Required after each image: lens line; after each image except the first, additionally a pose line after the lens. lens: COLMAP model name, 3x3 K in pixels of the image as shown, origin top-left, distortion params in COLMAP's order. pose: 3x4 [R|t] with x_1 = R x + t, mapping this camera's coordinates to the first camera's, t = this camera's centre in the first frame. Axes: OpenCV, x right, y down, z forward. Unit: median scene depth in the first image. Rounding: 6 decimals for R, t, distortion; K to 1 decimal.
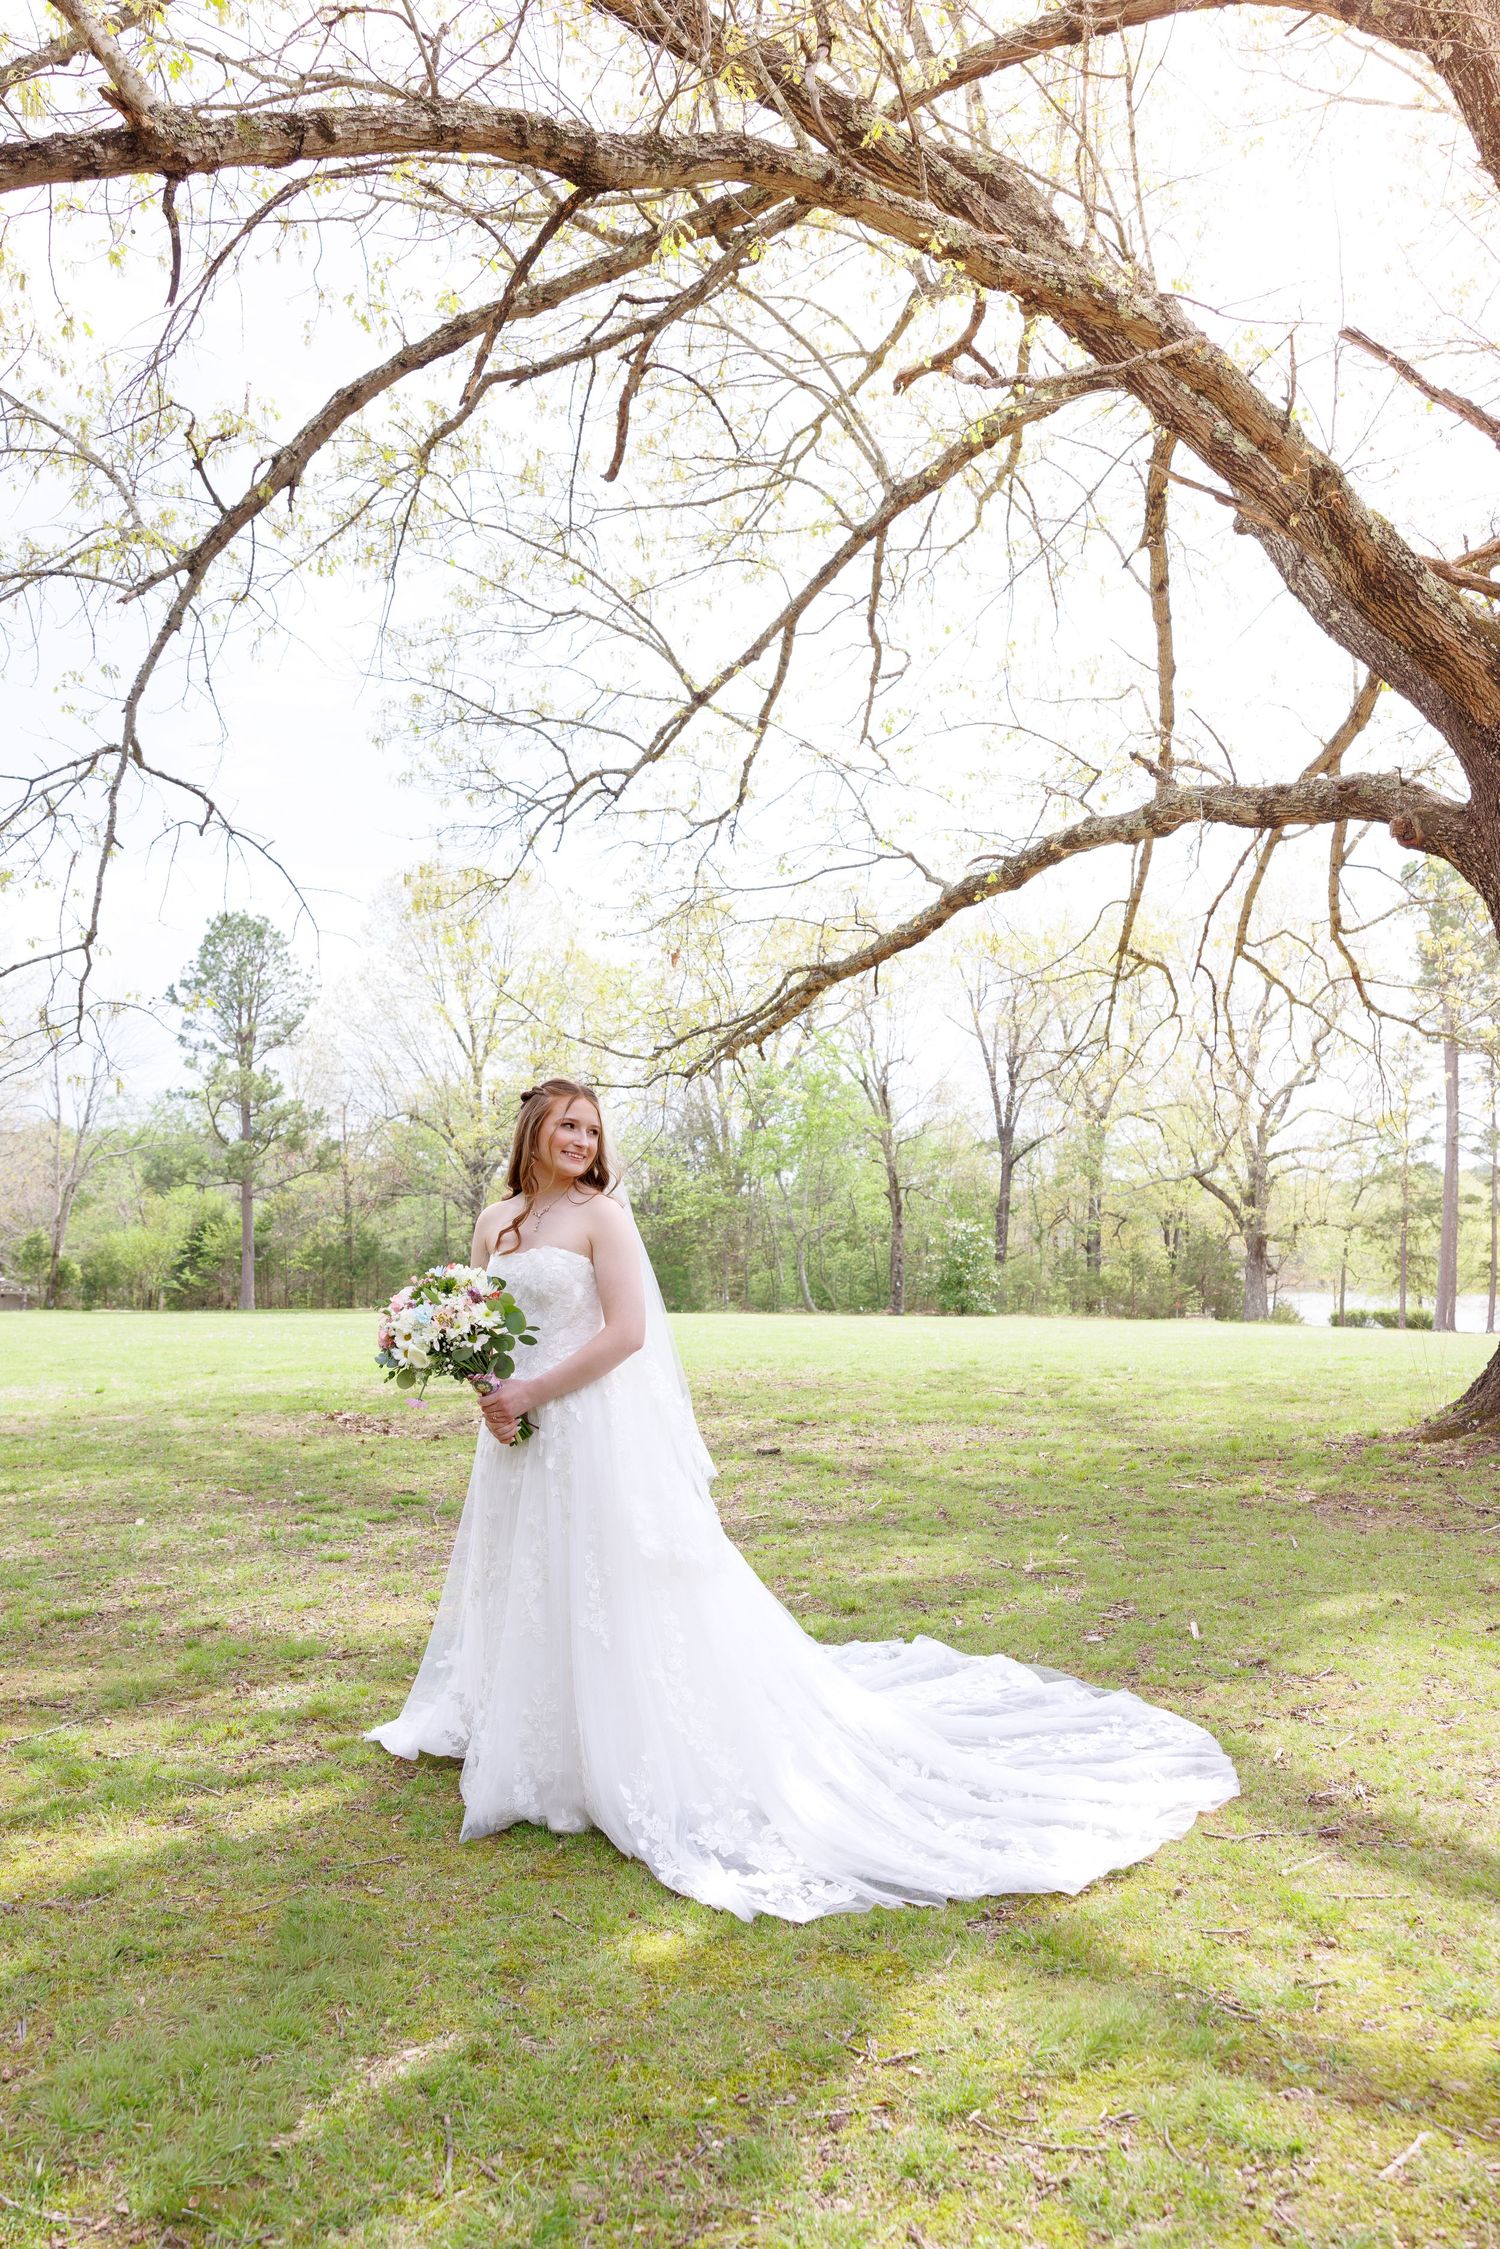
lens RADIAL K [[1752.8, 0, 742.9], [0, 1752.8, 1118.1], [0, 0, 1]] dist [-0.006228, -0.000724]
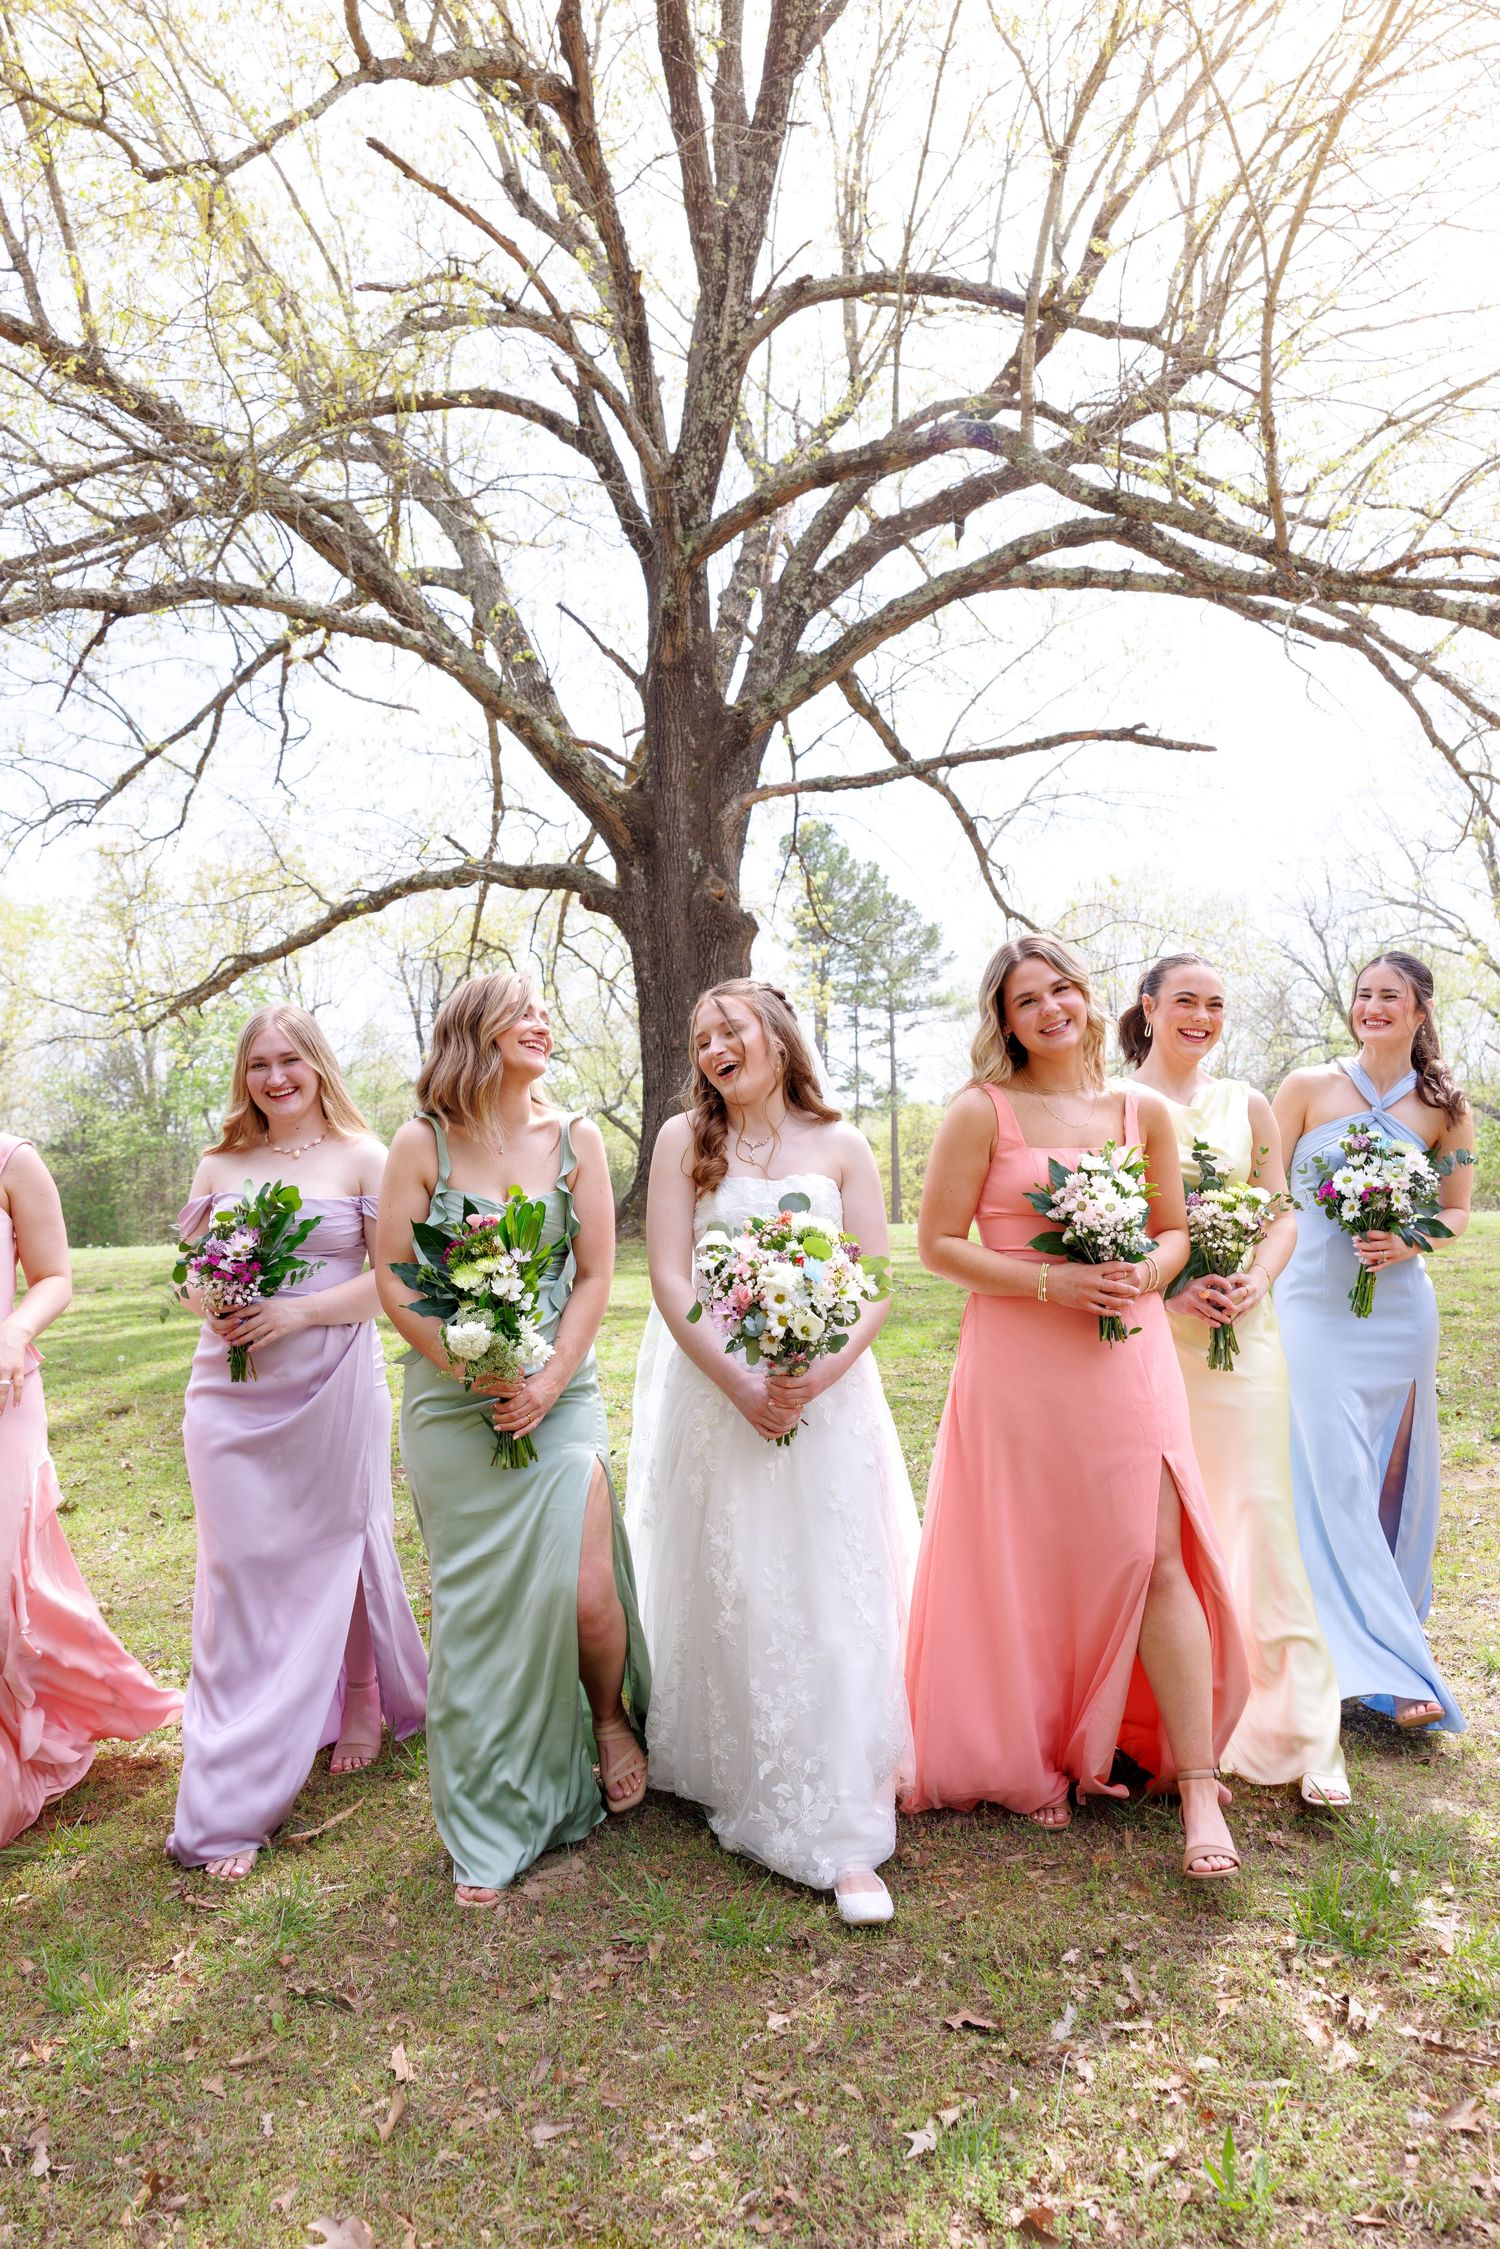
lens RADIAL K [[1770.9, 0, 764.3], [0, 1770.9, 1133.3], [0, 0, 1]] dist [-0.001617, -0.003335]
pose [[0.946871, -0.011532, 0.321408, -0.006618], [-0.001971, 0.999130, 0.041654, -0.000846], [-0.321608, -0.040075, 0.946024, -0.165813]]
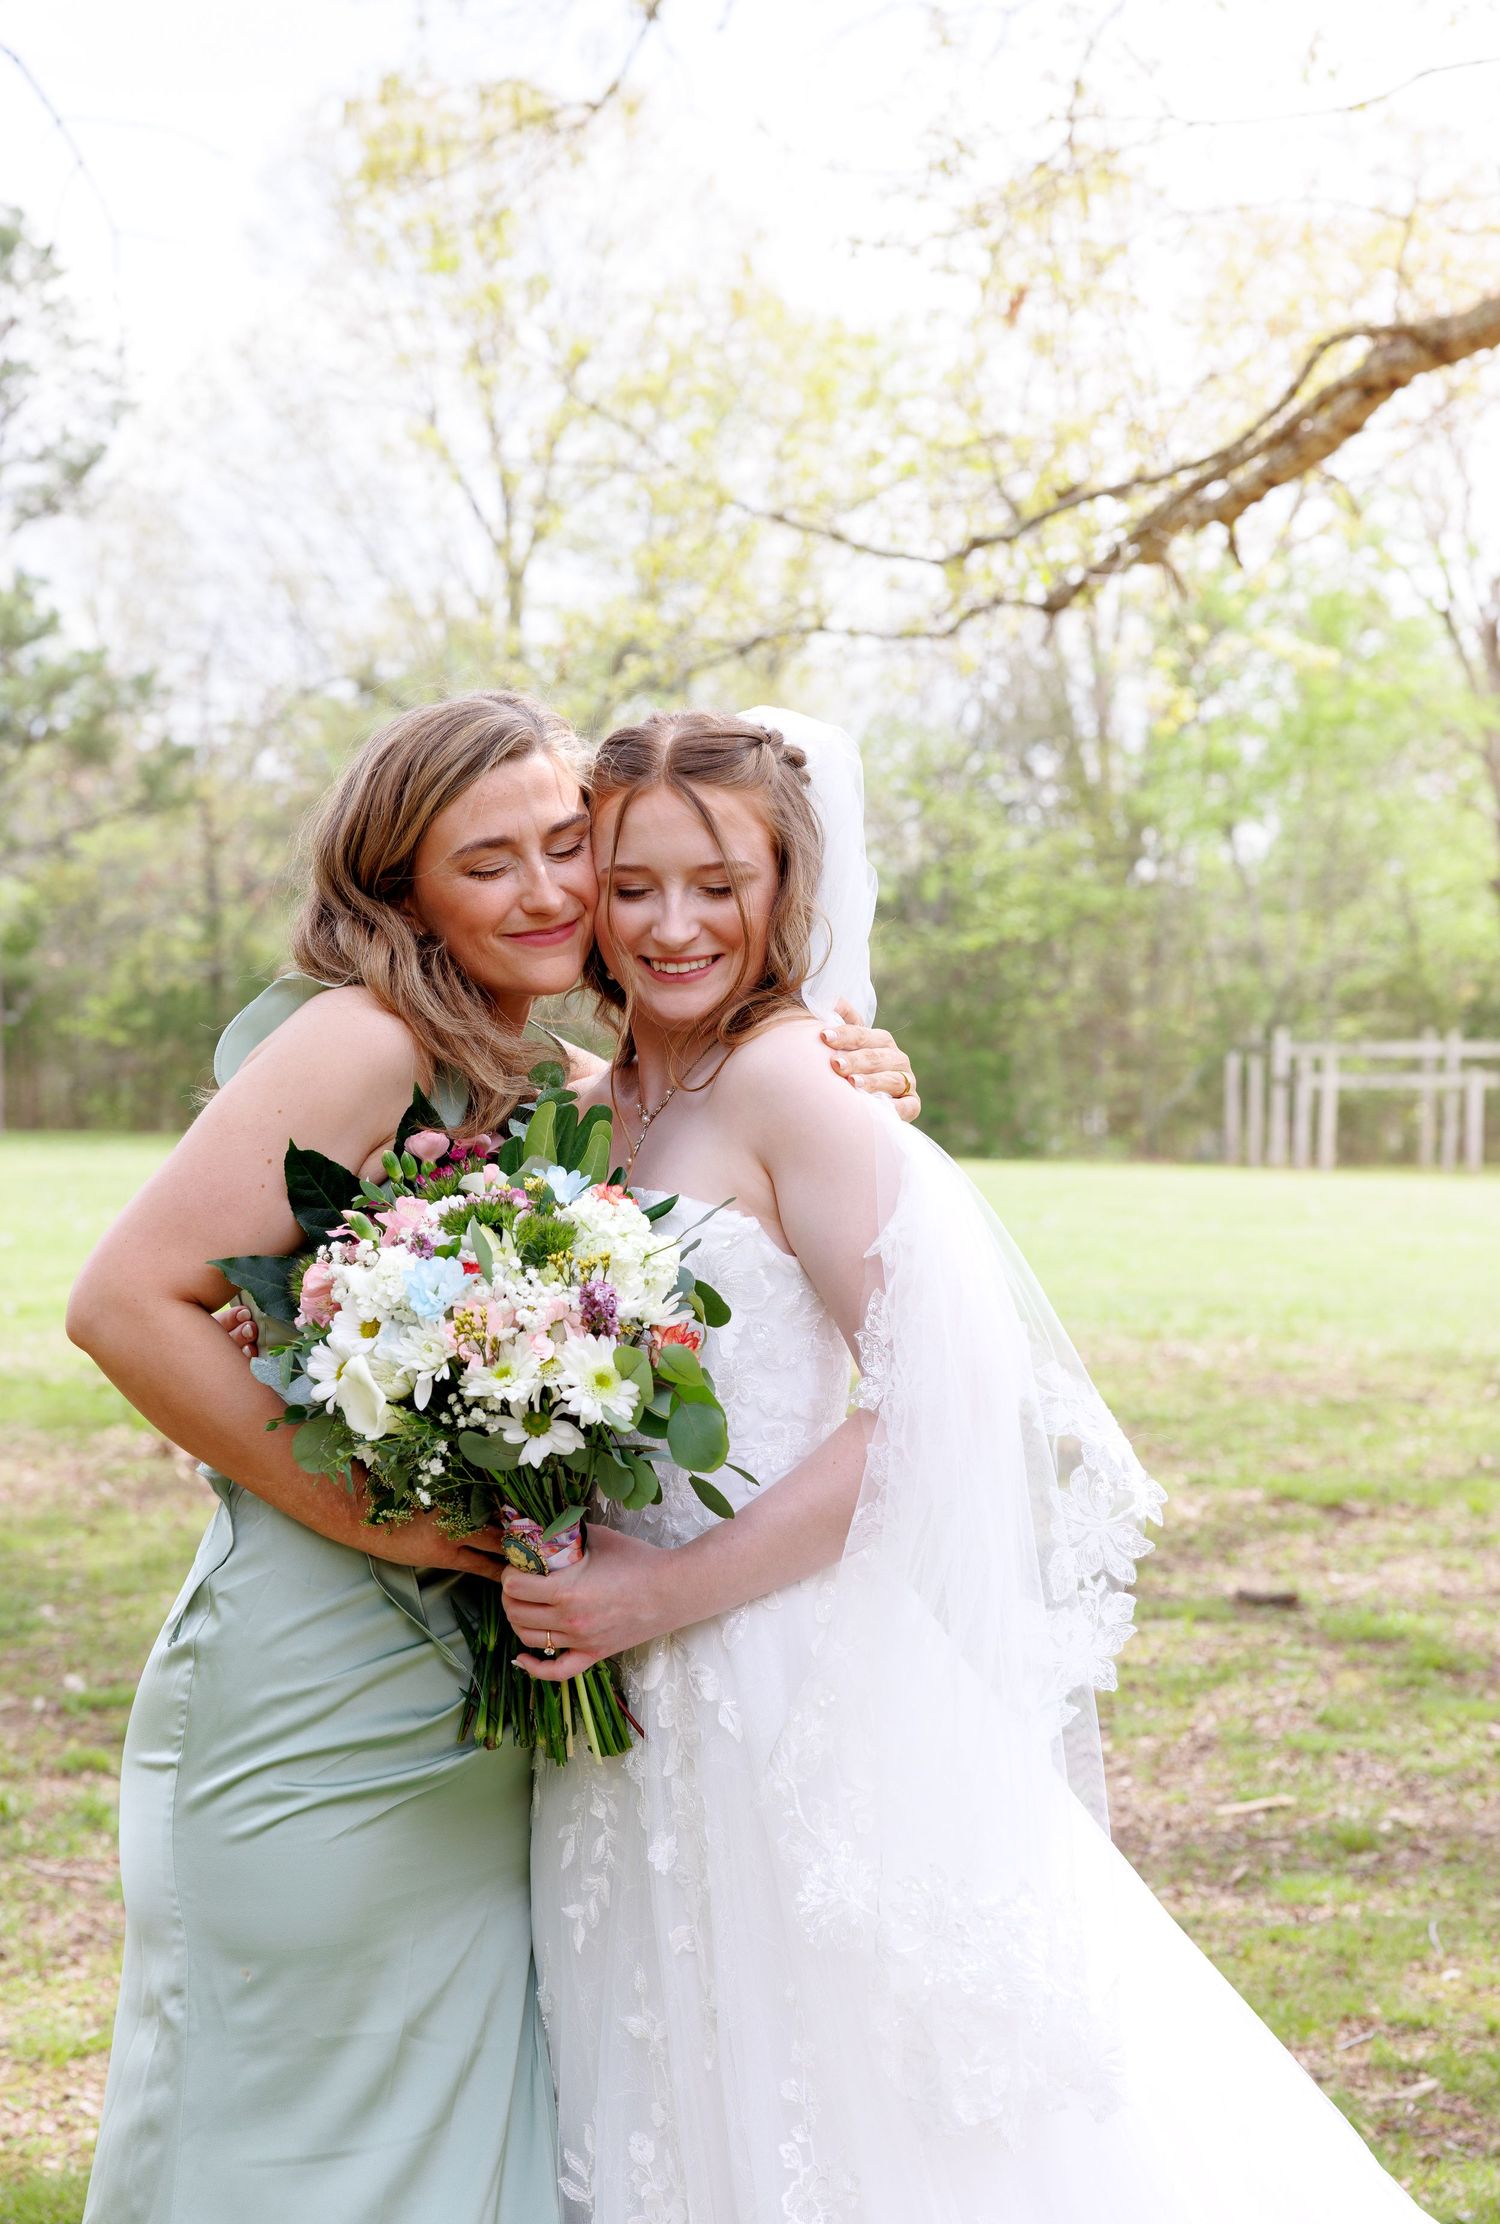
lens RADIAL K [[4121.3, 0, 750.0], [0, 4121.3, 1112.0], [0, 0, 1]] dist [0.041410, 0.011296]
pose [[0.995606, 0.017754, -0.091945, -0.003954], [-0.008345, 0.994778, 0.101722, -0.001909], [0.093271, -0.100508, 0.990555, 0.022741]]
